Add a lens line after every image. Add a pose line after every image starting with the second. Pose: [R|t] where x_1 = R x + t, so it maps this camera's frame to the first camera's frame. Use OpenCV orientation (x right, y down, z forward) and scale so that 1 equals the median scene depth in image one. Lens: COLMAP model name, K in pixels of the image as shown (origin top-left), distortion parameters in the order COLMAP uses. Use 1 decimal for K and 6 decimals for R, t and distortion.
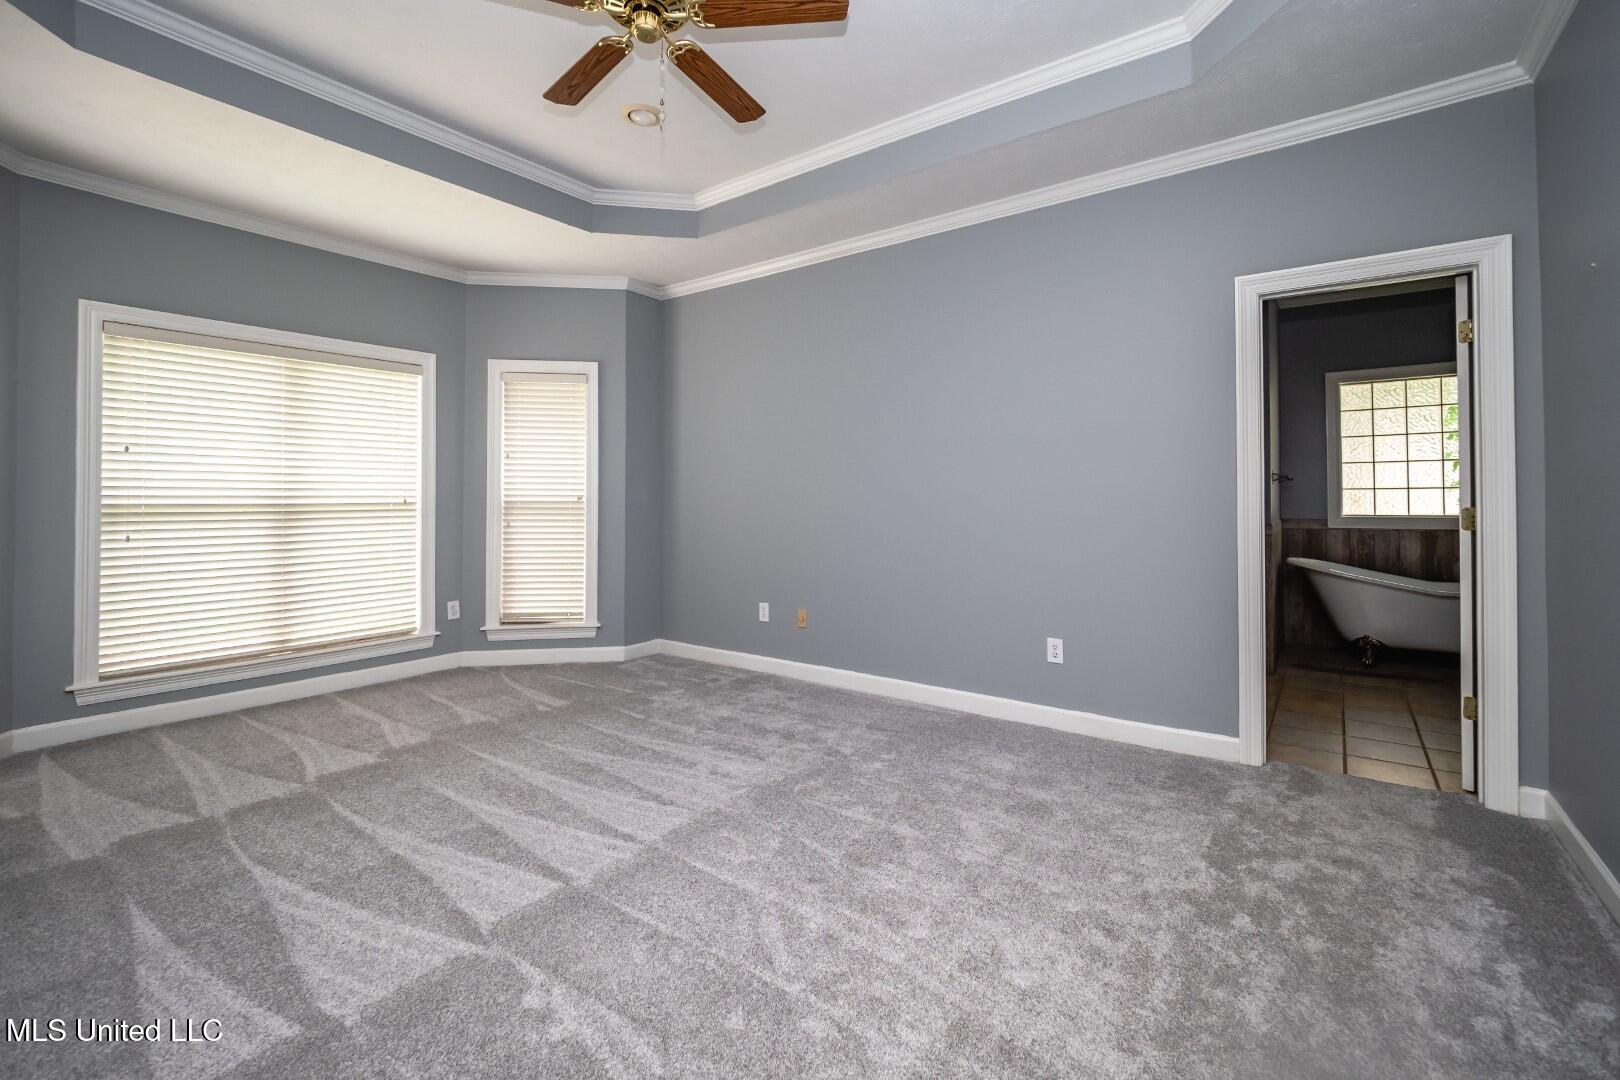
lens RADIAL K [[702.5, 0, 809.9], [0, 702.5, 490.8], [0, 0, 1]] dist [-0.001587, -0.000177]
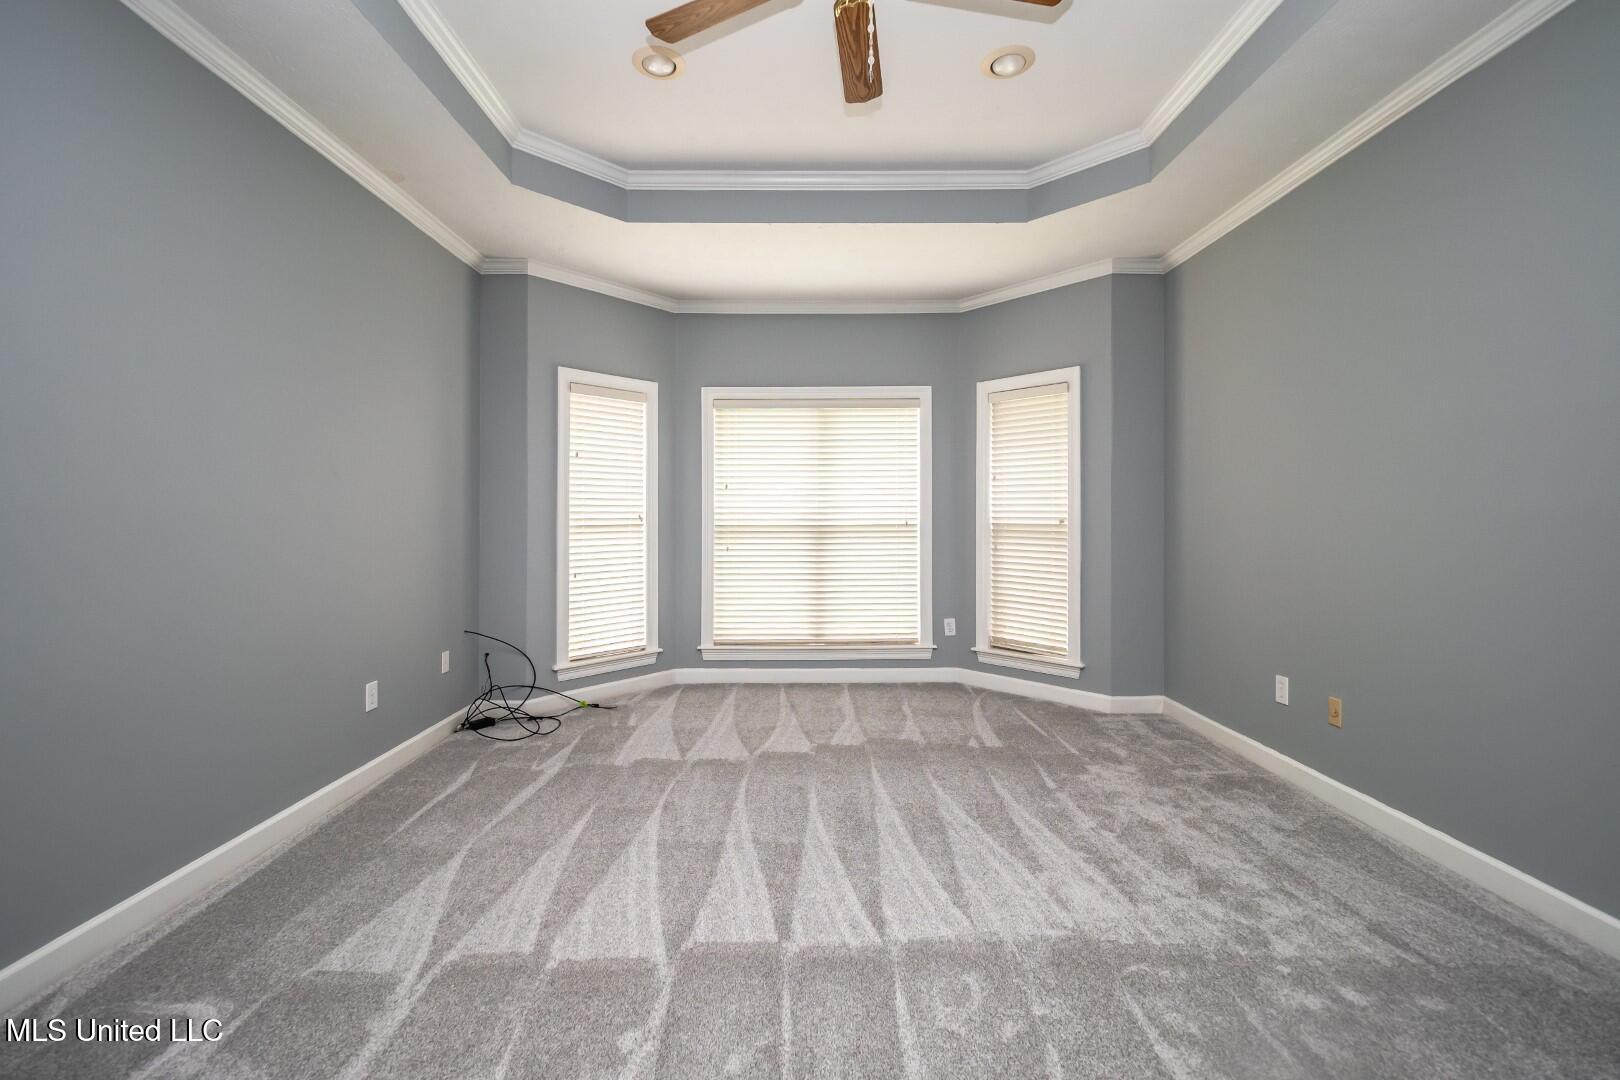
lens RADIAL K [[684.4, 0, 811.3], [0, 684.4, 519.7], [0, 0, 1]] dist [0.017528, -0.019959]
pose [[0.600903, 0.005397, -0.799304, 0.192762], [0.010870, 0.999830, 0.014923, -0.008417], [0.799248, -0.017656, 0.600742, 0.229456]]
